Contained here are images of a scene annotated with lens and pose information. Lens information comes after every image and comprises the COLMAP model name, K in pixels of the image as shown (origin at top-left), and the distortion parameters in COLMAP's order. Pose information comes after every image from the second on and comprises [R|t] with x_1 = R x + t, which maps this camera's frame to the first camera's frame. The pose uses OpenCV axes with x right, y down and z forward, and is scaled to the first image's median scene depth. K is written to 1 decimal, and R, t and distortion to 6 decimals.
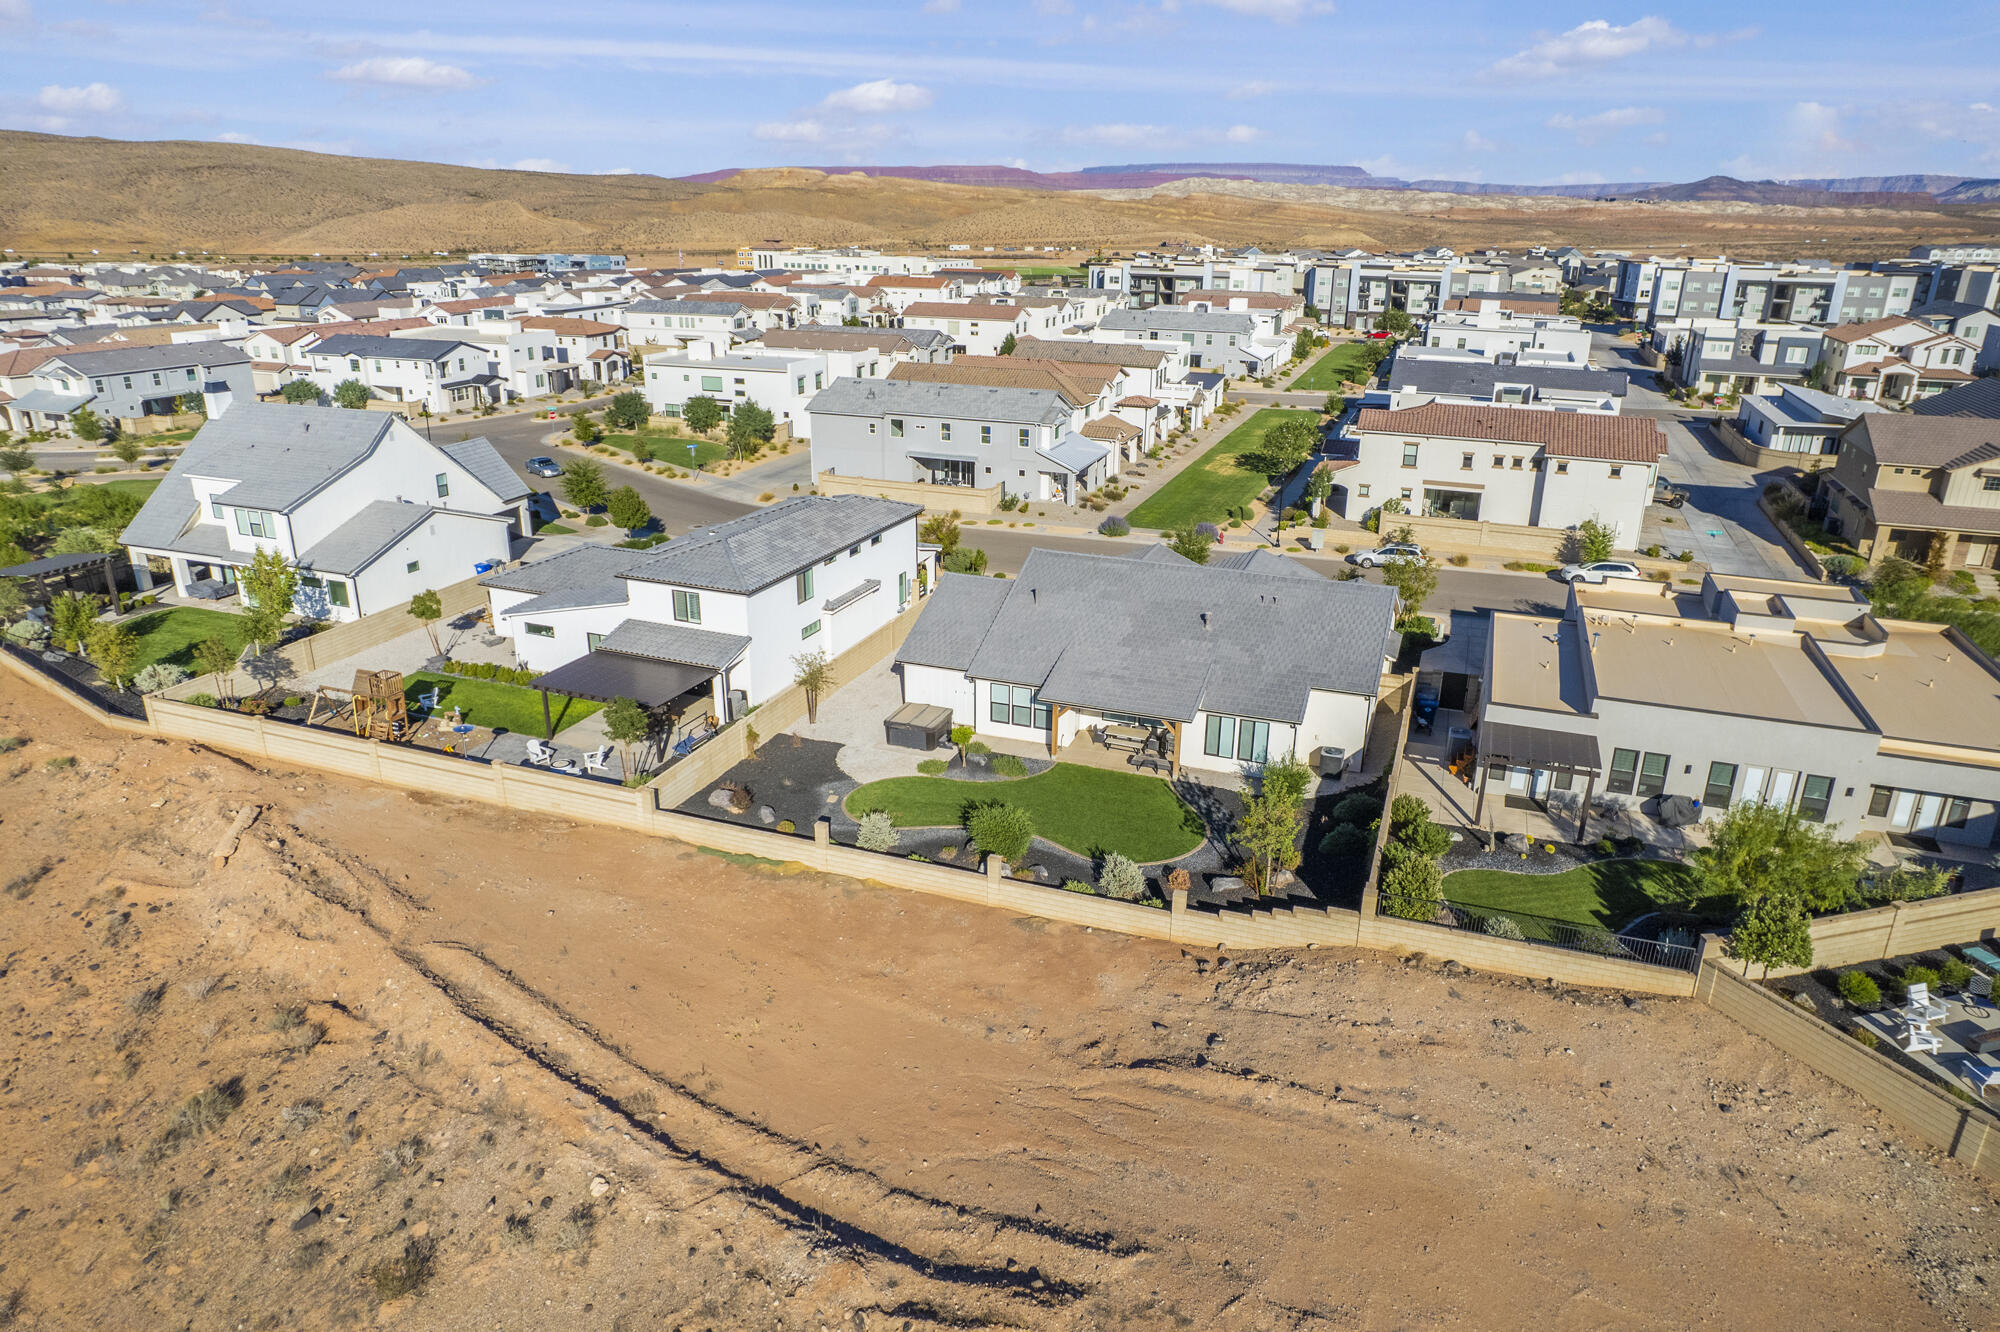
lens RADIAL K [[1276.4, 0, 1006.5], [0, 1276.4, 668.1], [0, 0, 1]] dist [-0.079359, 0.072579]
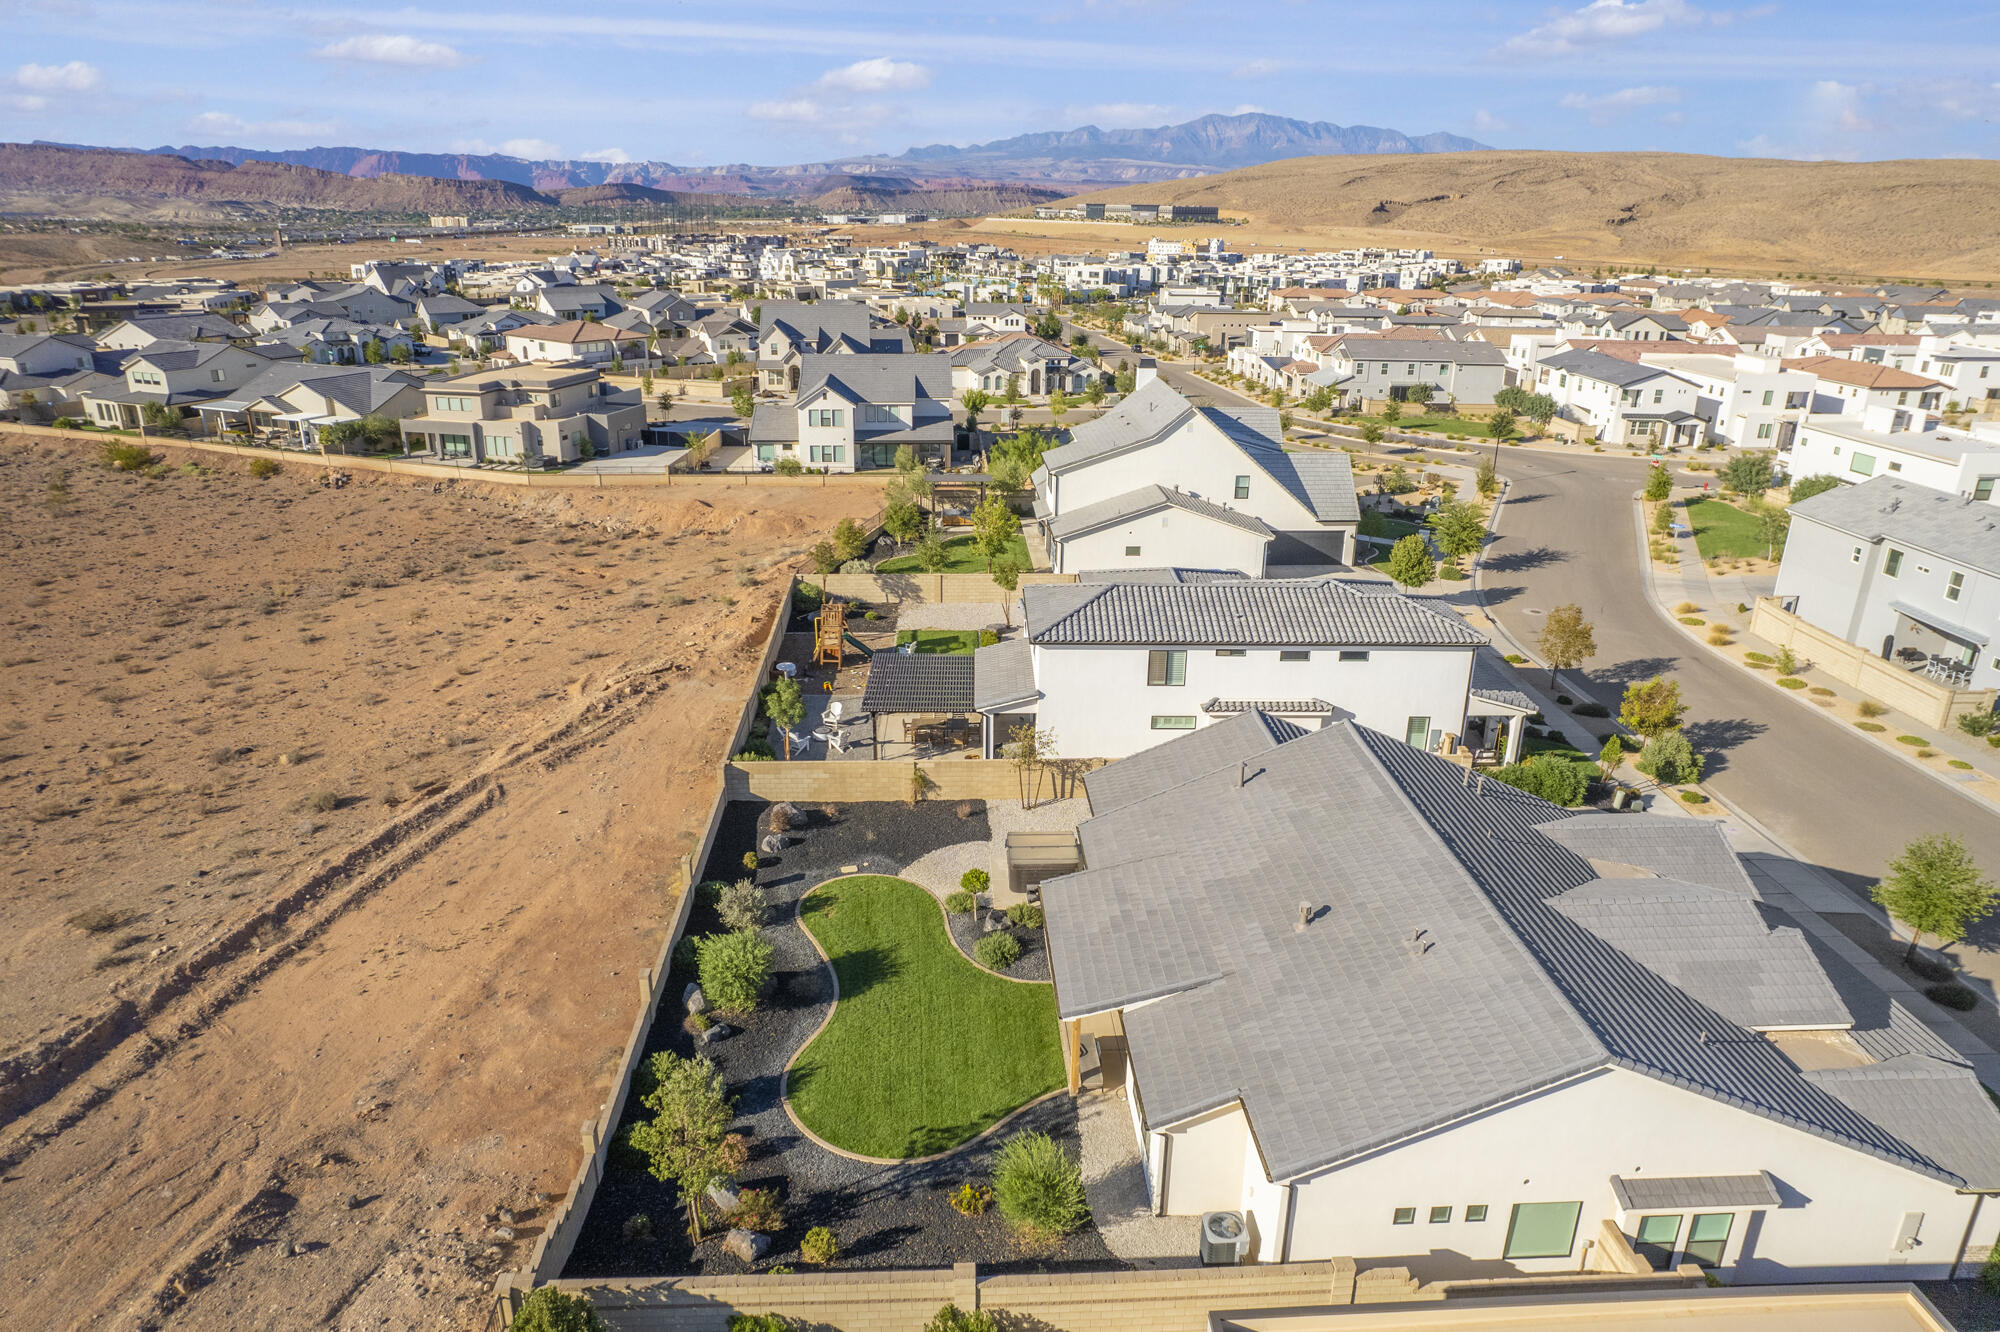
lens RADIAL K [[1276.4, 0, 1006.5], [0, 1276.4, 668.1], [0, 0, 1]] dist [-0.079359, 0.072579]
pose [[0.401836, 0.312705, -0.860665, 0.313174], [-0.325542, 0.927270, 0.184912, -0.113147], [0.855892, 0.205878, 0.474409, 0.326270]]
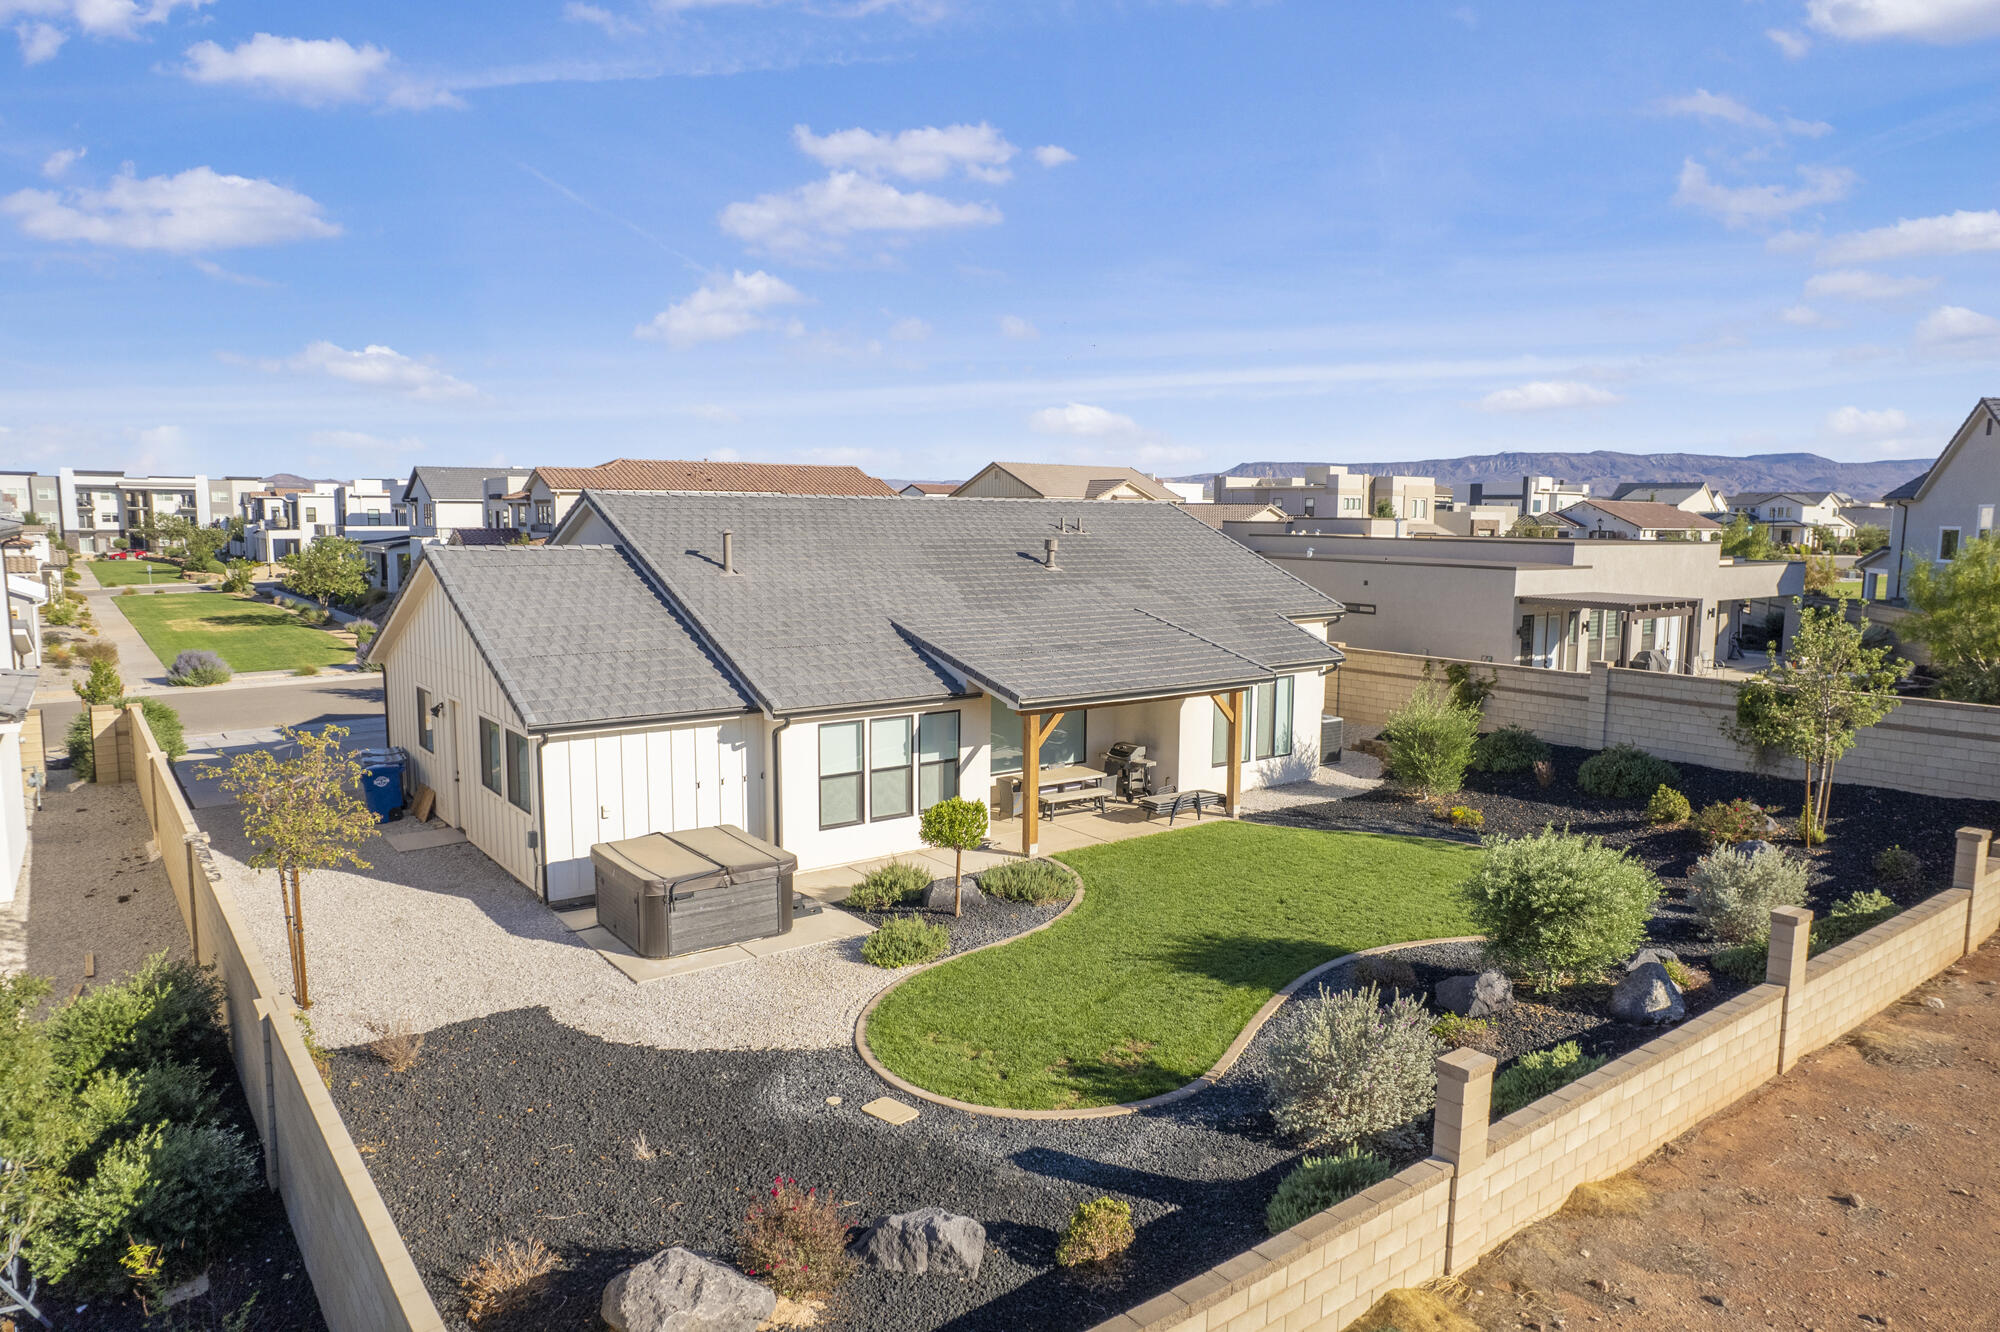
lens RADIAL K [[1276.4, 0, 1006.5], [0, 1276.4, 668.1], [0, 0, 1]] dist [-0.079359, 0.072579]
pose [[0.532361, -0.106560, 0.839784, -0.167789], [0.289793, 0.955045, -0.062522, 0.019677], [-0.795369, 0.276648, 0.539309, 0.411675]]
